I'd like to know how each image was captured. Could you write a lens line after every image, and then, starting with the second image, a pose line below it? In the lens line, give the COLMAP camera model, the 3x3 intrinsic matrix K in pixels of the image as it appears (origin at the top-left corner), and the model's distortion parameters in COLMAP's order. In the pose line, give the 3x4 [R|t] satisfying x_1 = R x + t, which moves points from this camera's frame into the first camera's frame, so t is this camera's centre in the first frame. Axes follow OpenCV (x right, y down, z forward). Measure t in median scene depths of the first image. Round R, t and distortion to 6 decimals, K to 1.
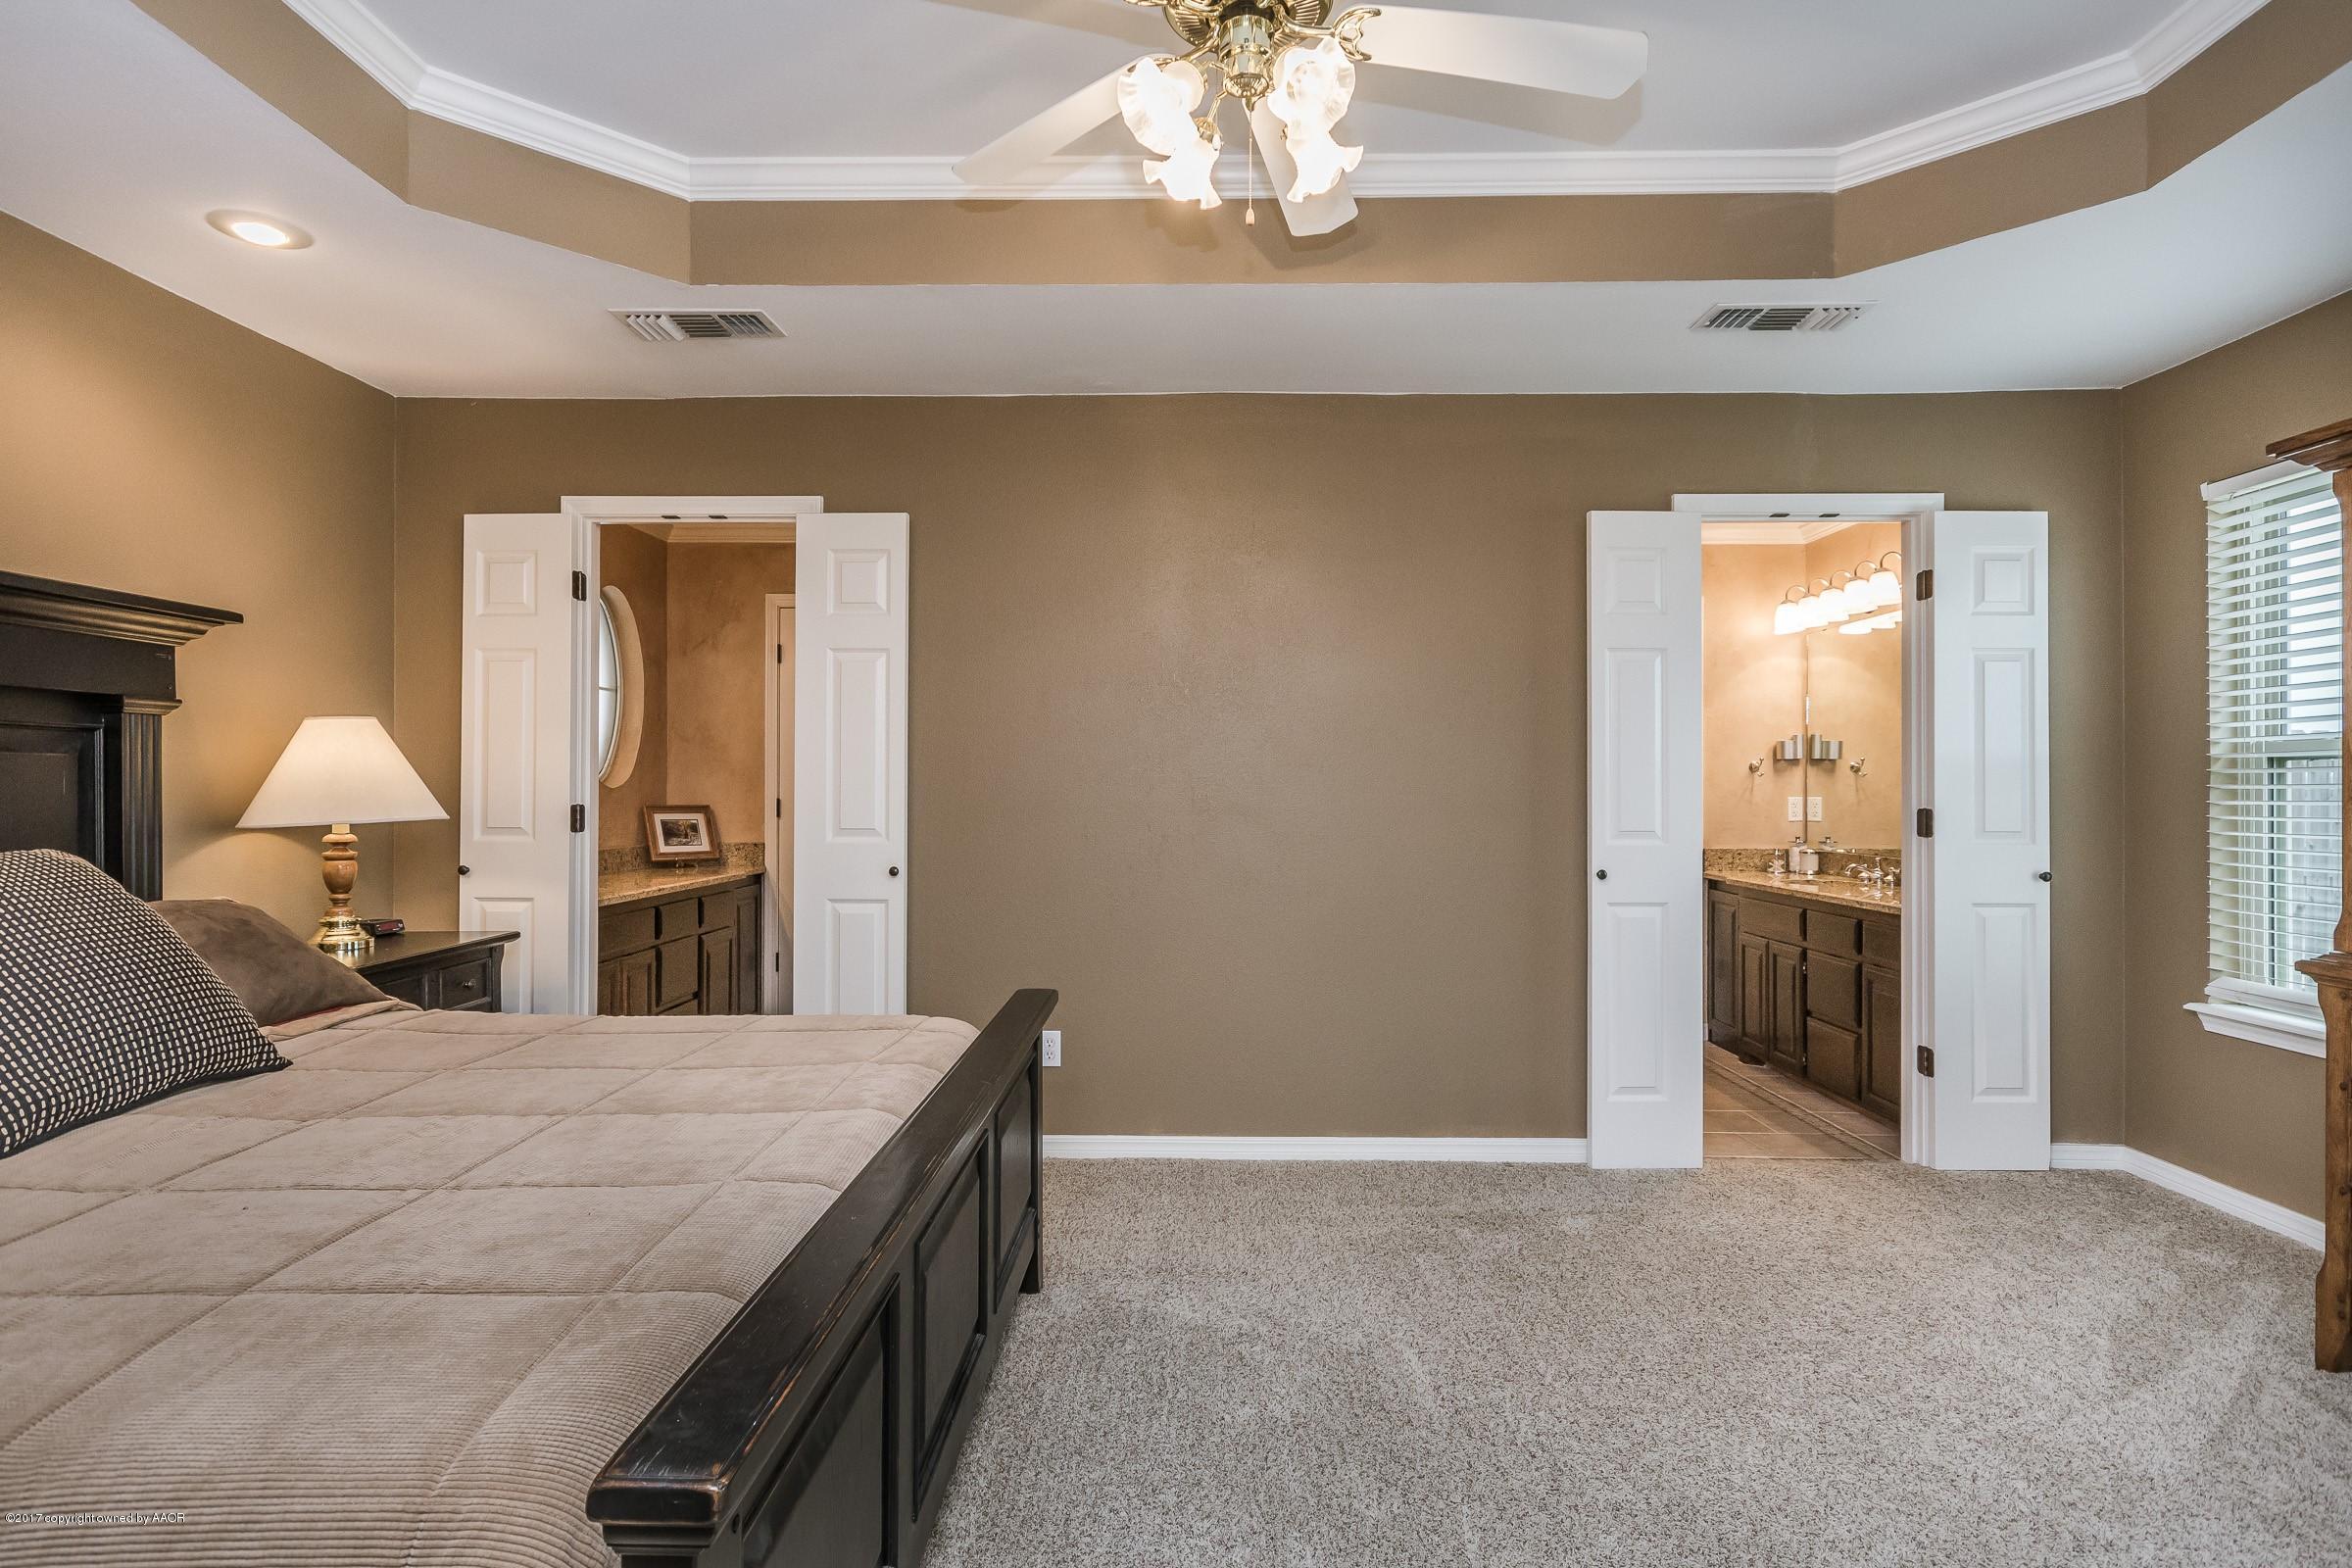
lens RADIAL K [[1228.7, 0, 1168.2], [0, 1228.7, 781.8], [0, 0, 1]] dist [-0.001334, -0.002429]
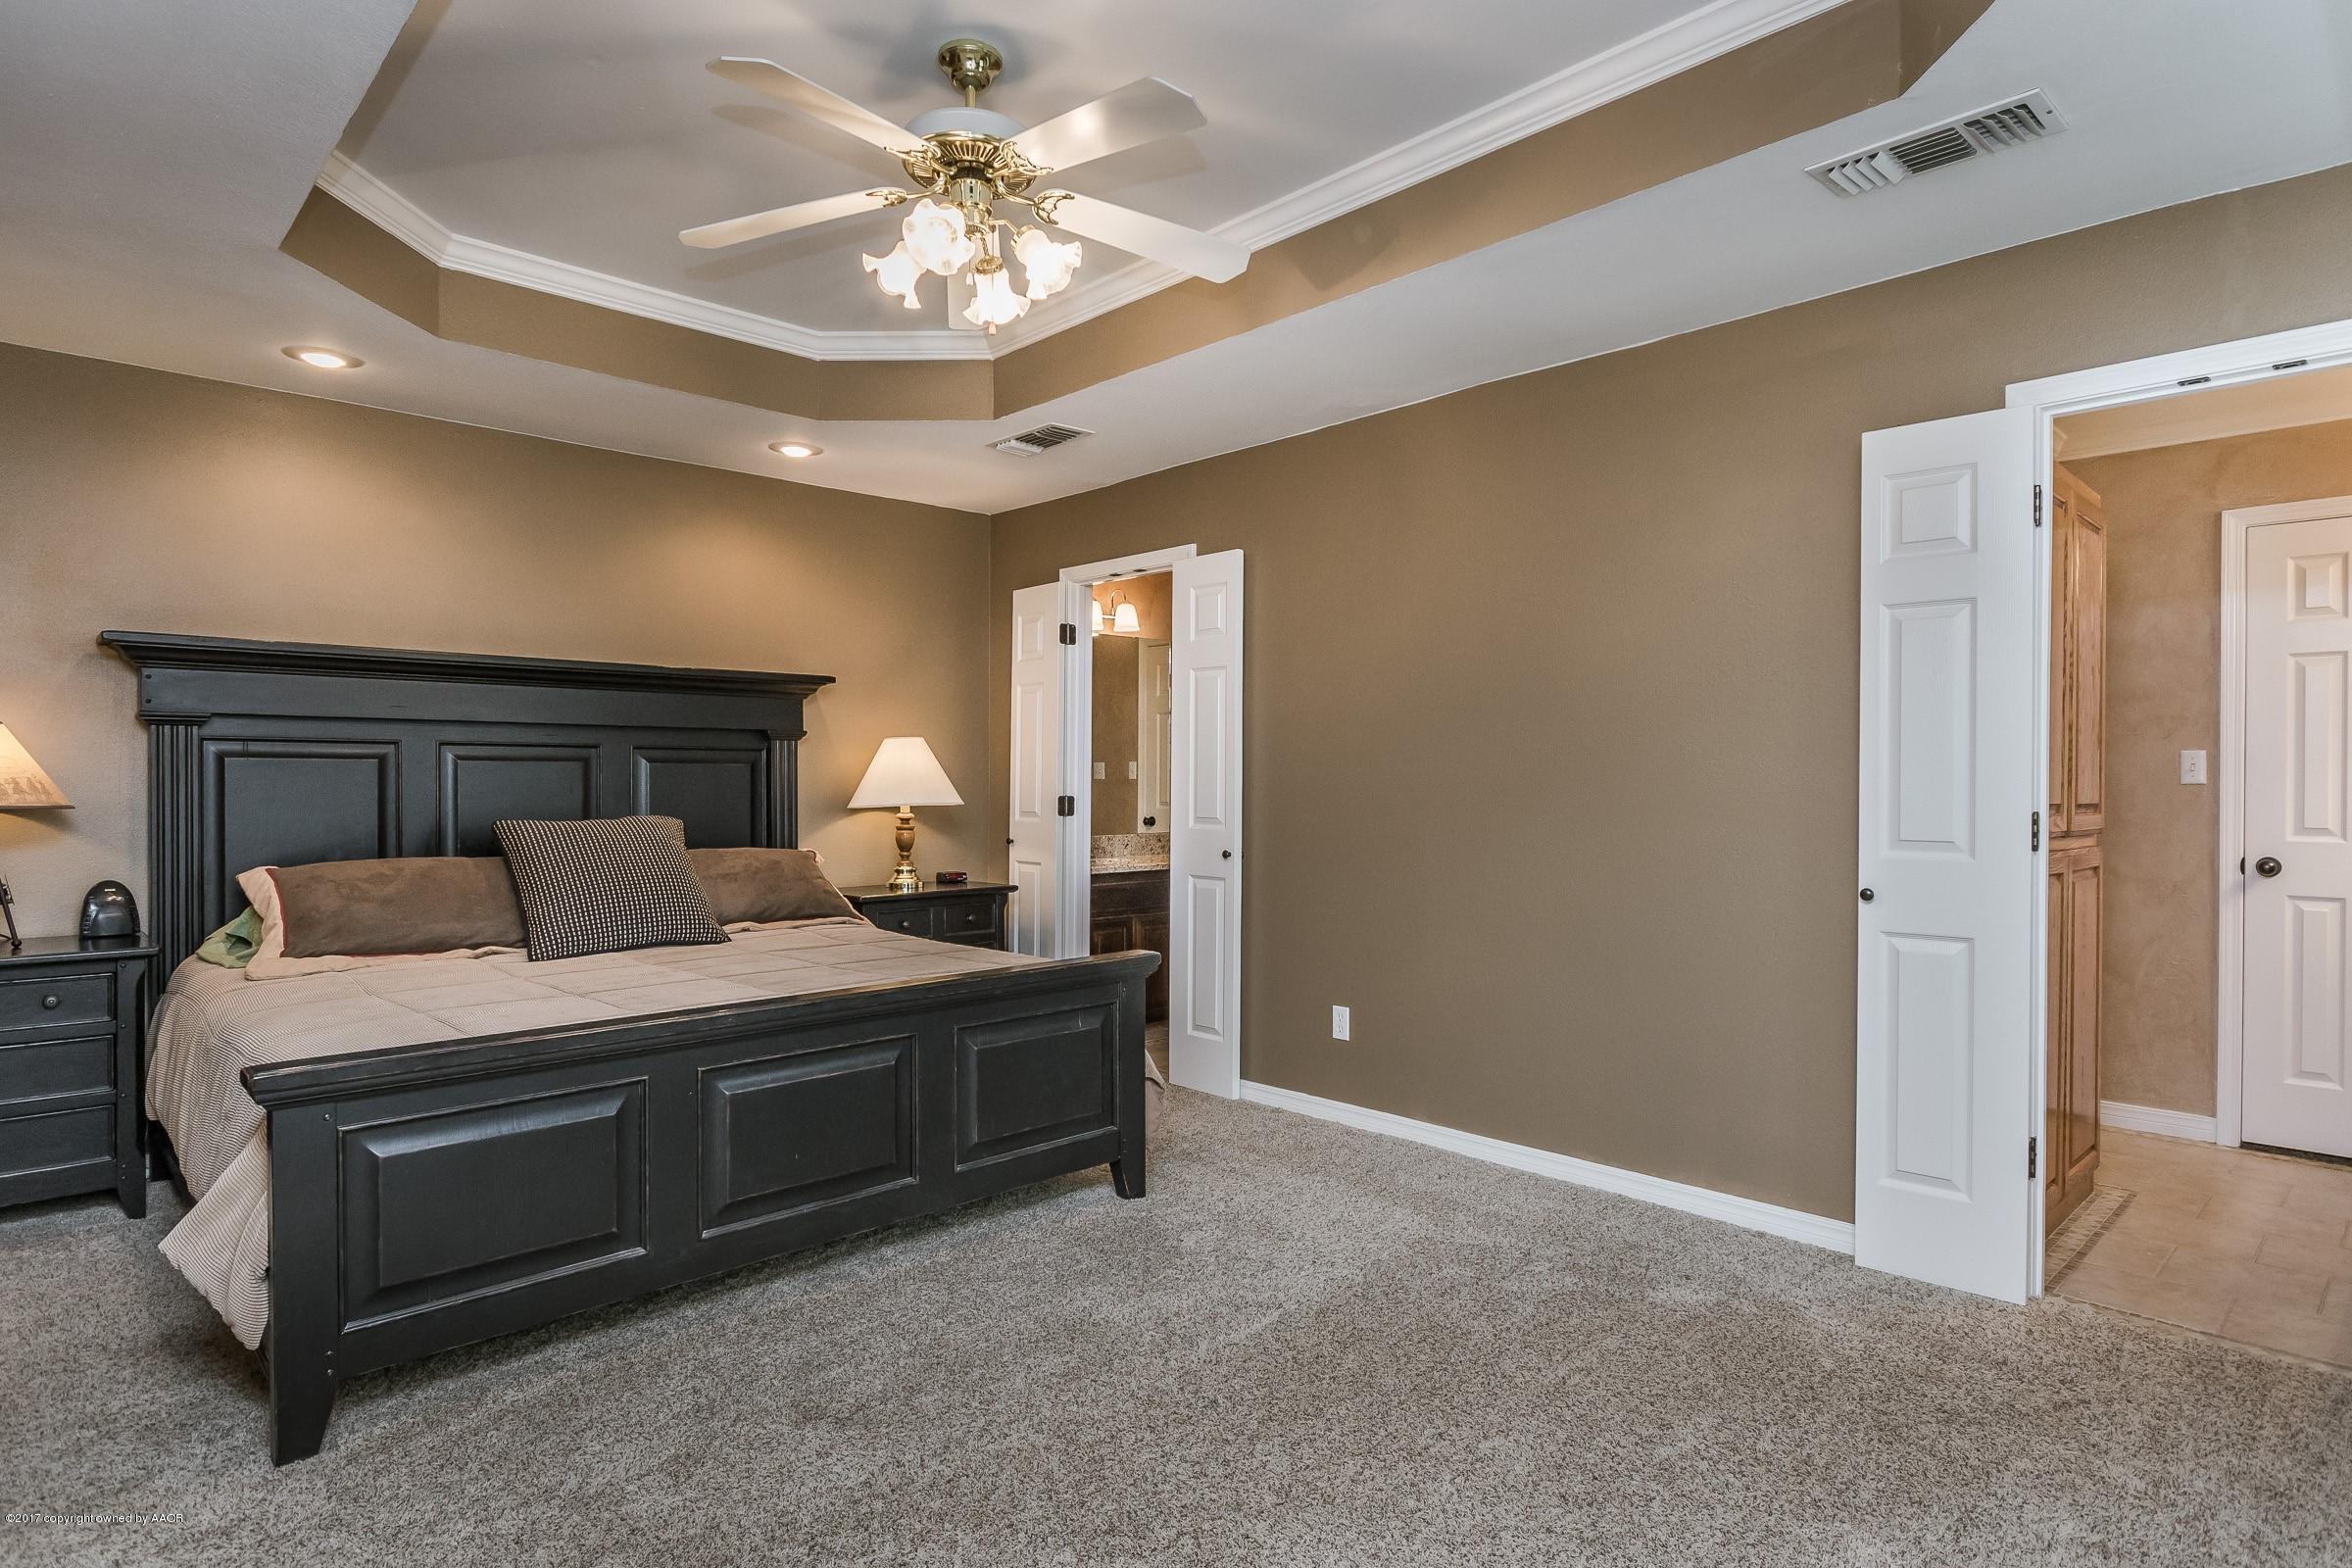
lens RADIAL K [[1228.7, 0, 1168.1], [0, 1228.7, 788.9], [0, 0, 1]] dist [-0.001334, -0.002429]
pose [[0.709163, 0.004067, -0.705032, 0.551747], [0.002719, 0.999960, 0.008504, -0.000067], [0.705039, -0.007947, 0.709124, 0.118152]]
